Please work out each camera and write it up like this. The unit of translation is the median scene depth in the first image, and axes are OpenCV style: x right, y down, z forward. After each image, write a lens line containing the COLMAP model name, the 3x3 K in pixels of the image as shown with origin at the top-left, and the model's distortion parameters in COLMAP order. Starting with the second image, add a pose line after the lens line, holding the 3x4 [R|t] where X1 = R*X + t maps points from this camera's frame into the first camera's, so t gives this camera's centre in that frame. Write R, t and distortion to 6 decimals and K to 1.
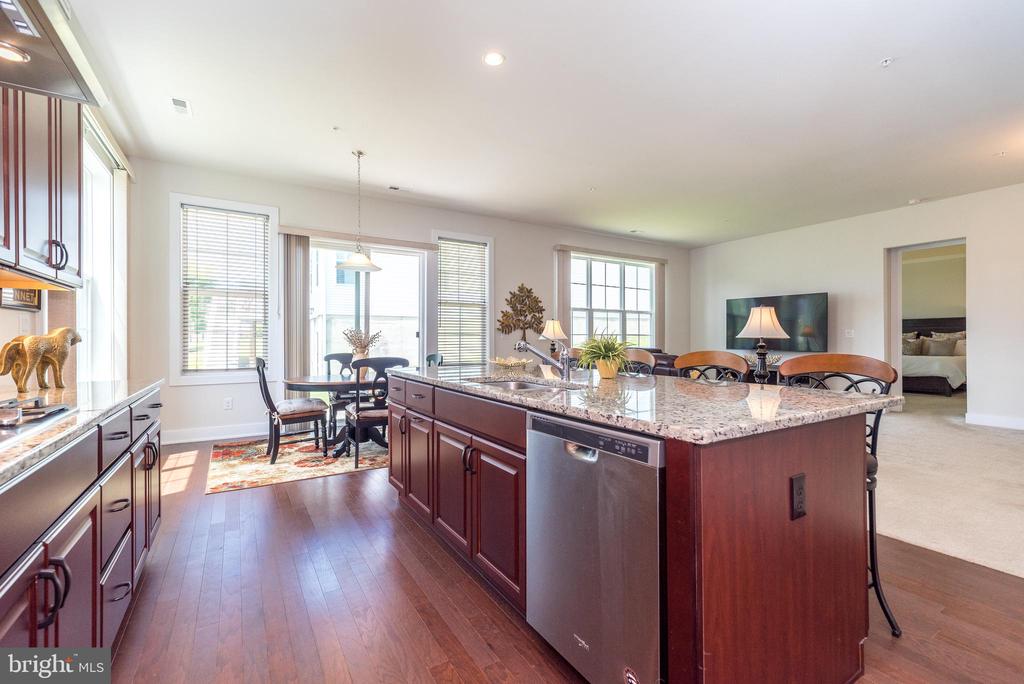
lens RADIAL K [[440.9, 0, 517.8], [0, 440.9, 345.2], [0, 0, 1]] dist [0.002177, 0.000176]
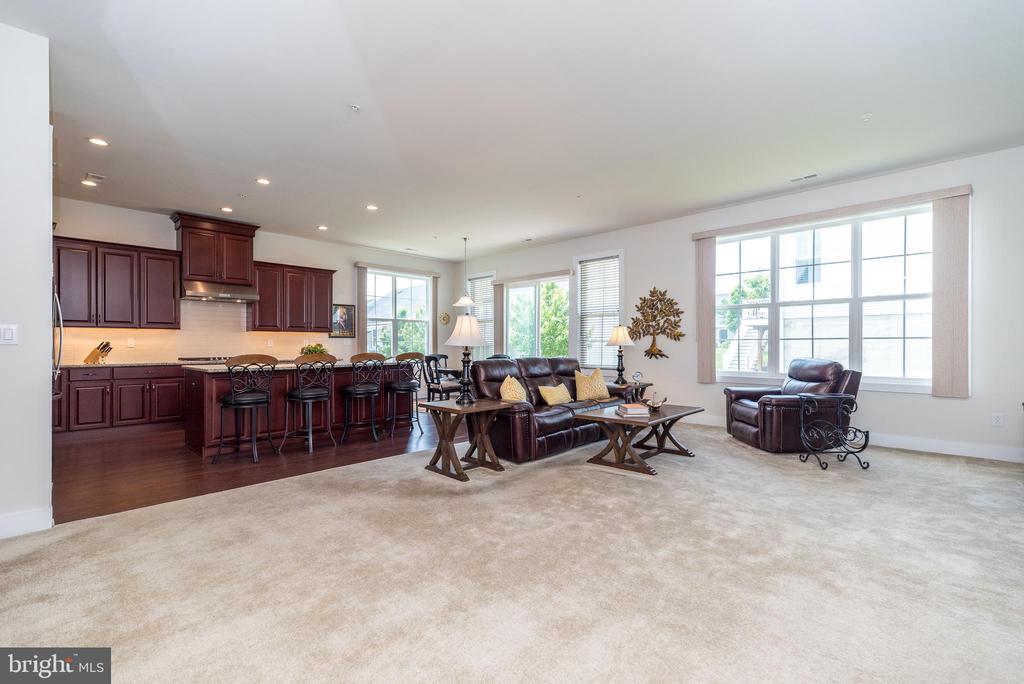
lens RADIAL K [[447.6, 0, 512.5], [0, 447.6, 335.8], [0, 0, 1]] dist [0.004405, 0.000268]
pose [[0.245037, -0.023683, -0.969224, 0.856465], [-0.014878, 0.999492, -0.028184, -0.003292], [0.969400, 0.021326, 0.244560, 0.467357]]
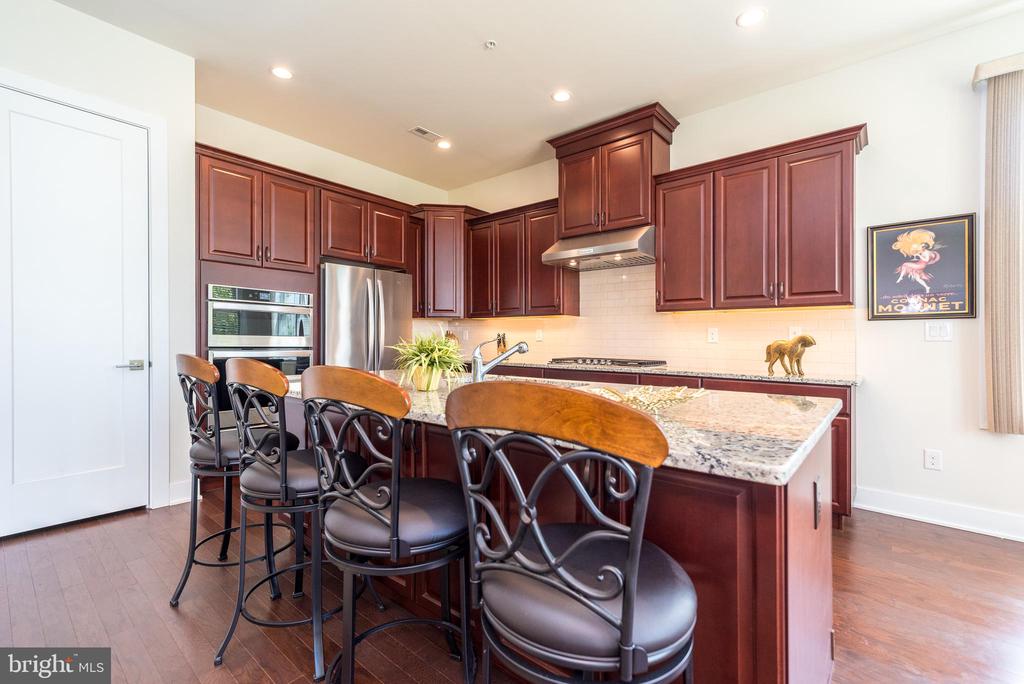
lens RADIAL K [[440.9, 0, 517.8], [0, 440.9, 345.2], [0, 0, 1]] dist [0.002177, 0.000176]
pose [[-0.951086, -0.007490, -0.308836, 0.080848], [-0.016559, 0.999505, 0.026756, -0.005538], [0.308483, 0.030561, -0.950739, 0.585094]]
